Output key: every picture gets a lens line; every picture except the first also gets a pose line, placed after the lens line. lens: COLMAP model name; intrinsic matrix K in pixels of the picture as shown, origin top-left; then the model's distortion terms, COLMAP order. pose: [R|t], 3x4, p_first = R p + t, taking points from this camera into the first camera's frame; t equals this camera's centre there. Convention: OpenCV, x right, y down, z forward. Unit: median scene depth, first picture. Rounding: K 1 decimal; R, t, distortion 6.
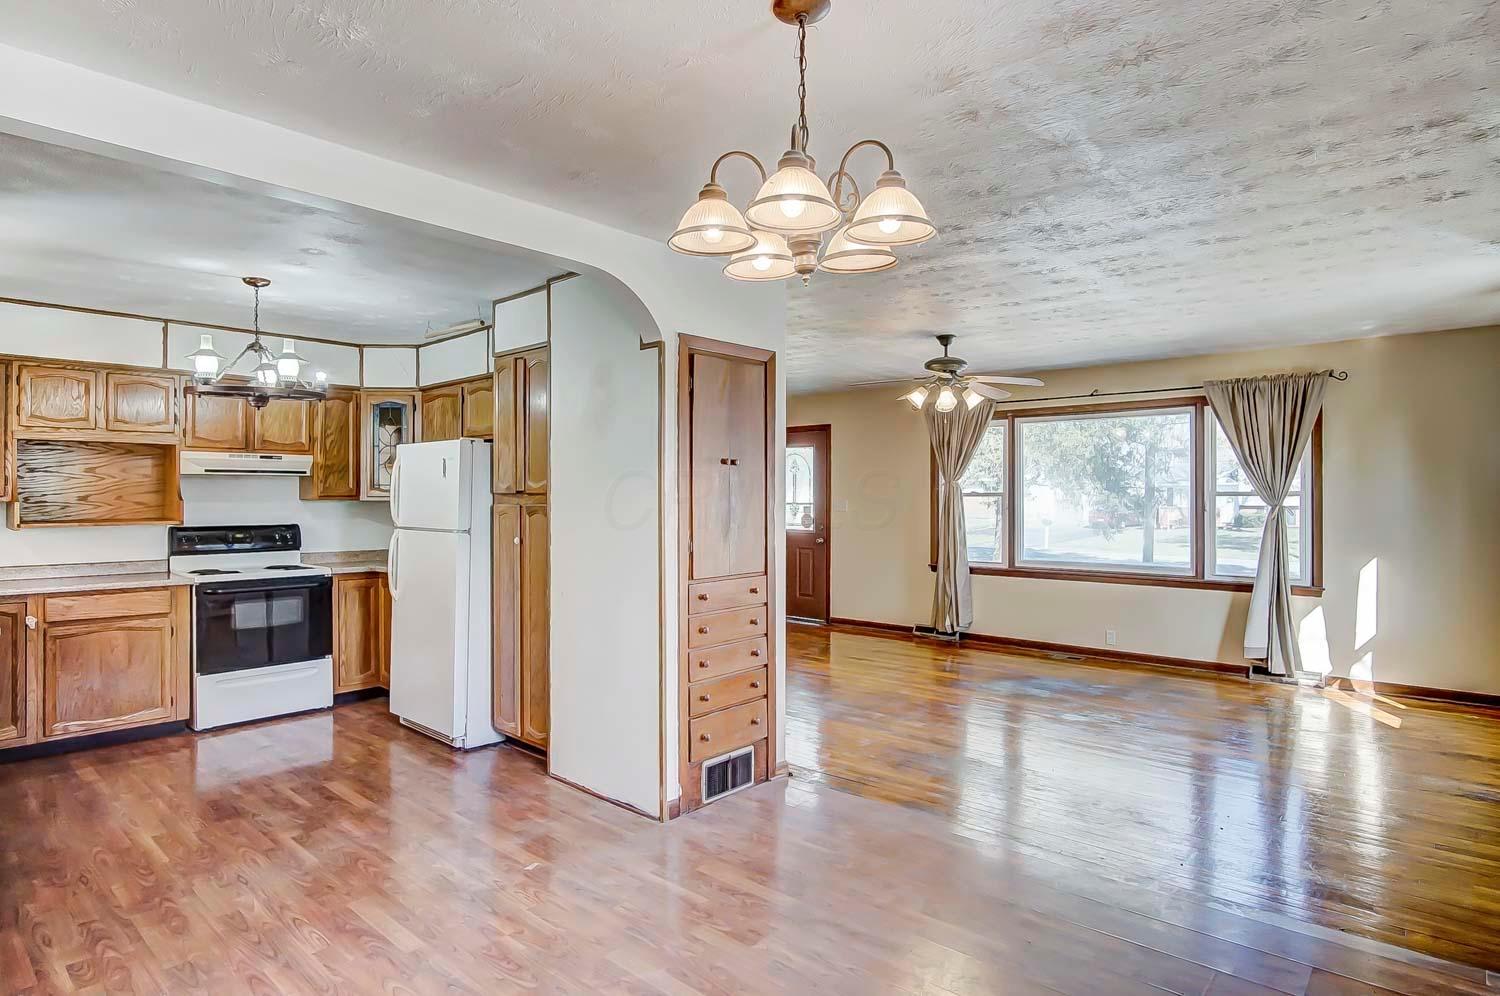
lens RADIAL K [[830.5, 0, 761.1], [0, 830.5, 495.6], [0, 0, 1]] dist [-0.033461, 0.012736]
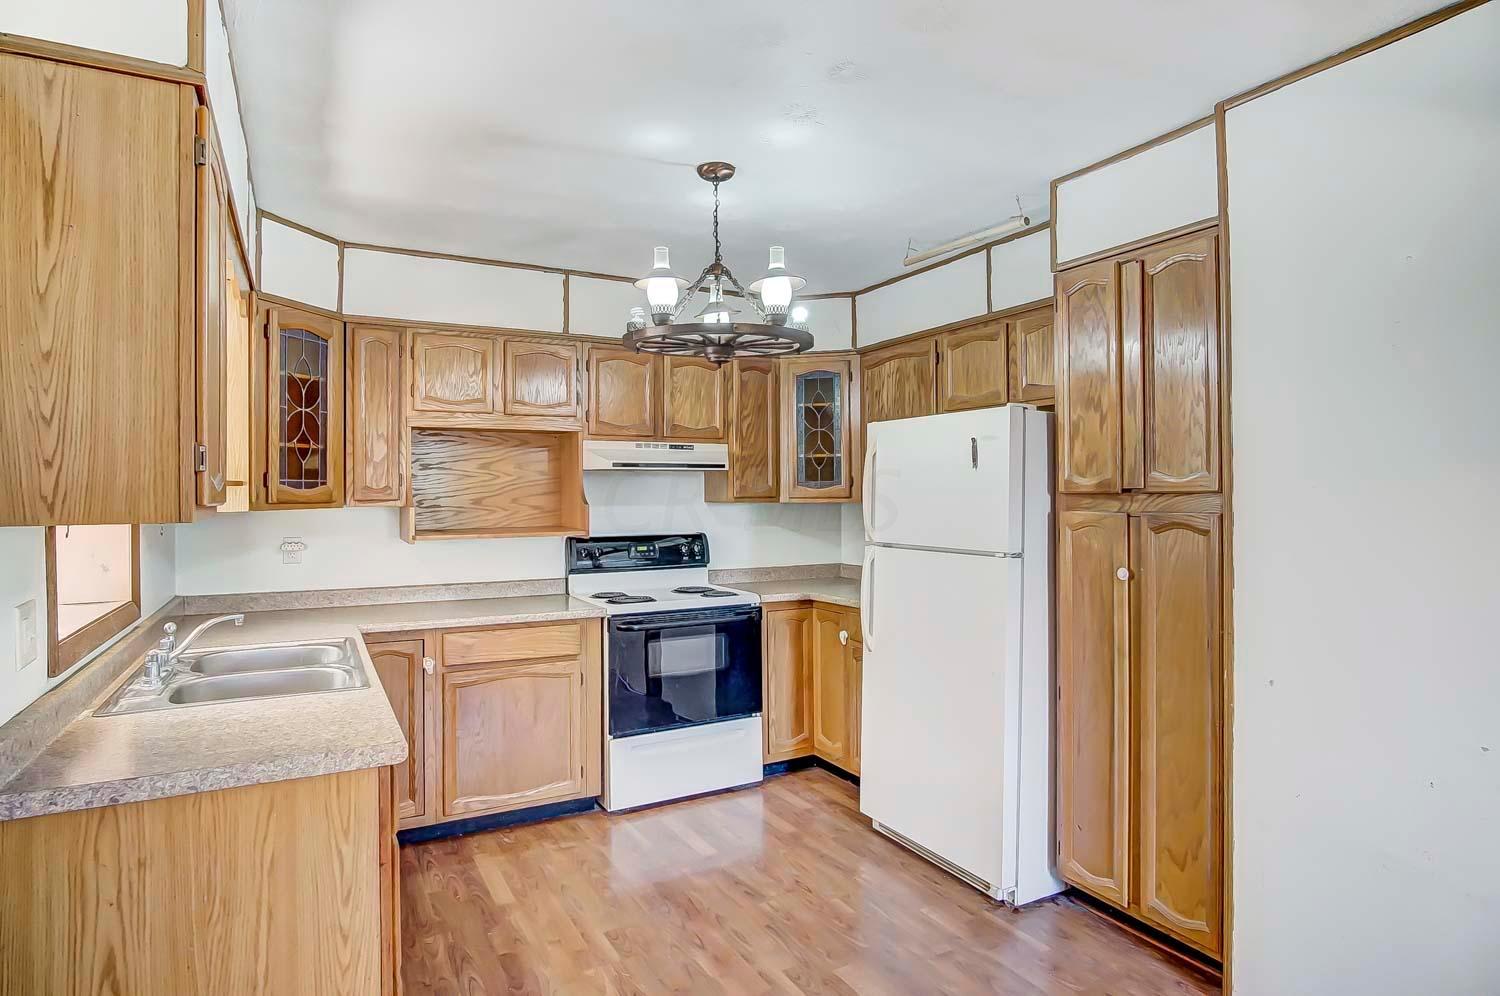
lens RADIAL K [[789.1, 0, 736.5], [0, 789.1, 491.1], [0, 0, 1]] dist [-0.030576, -0.000038]
pose [[0.945862, -0.005362, -0.324525, -0.343009], [0.004928, 0.999986, -0.002160, -0.003948], [0.324532, 0.000444, 0.945875, 0.356314]]
